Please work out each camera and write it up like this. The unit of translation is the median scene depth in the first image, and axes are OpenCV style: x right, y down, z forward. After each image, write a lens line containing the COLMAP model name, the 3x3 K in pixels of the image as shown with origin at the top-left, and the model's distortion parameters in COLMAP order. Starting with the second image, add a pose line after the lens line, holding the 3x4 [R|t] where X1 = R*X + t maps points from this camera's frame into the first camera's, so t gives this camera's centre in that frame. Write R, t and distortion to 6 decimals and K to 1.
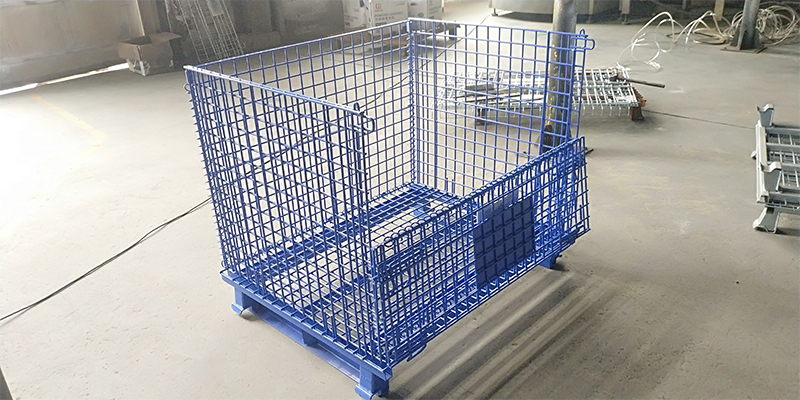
lens RADIAL K [[625.7, 0, 399.8], [0, 625.7, 201.1], [0, 0, 1]] dist [0.002812, -0.024346]
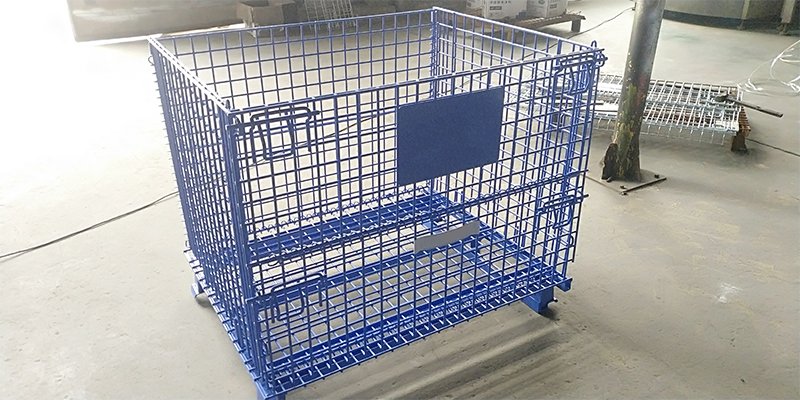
lens RADIAL K [[625.7, 0, 399.1], [0, 625.7, 200.0], [0, 0, 1]] dist [0.002812, -0.024346]
pose [[0.962533, 0.158788, -0.219809, 0.157491], [-0.151486, 0.987204, 0.049795, -0.042978], [0.224903, -0.014631, 0.974271, 0.085280]]
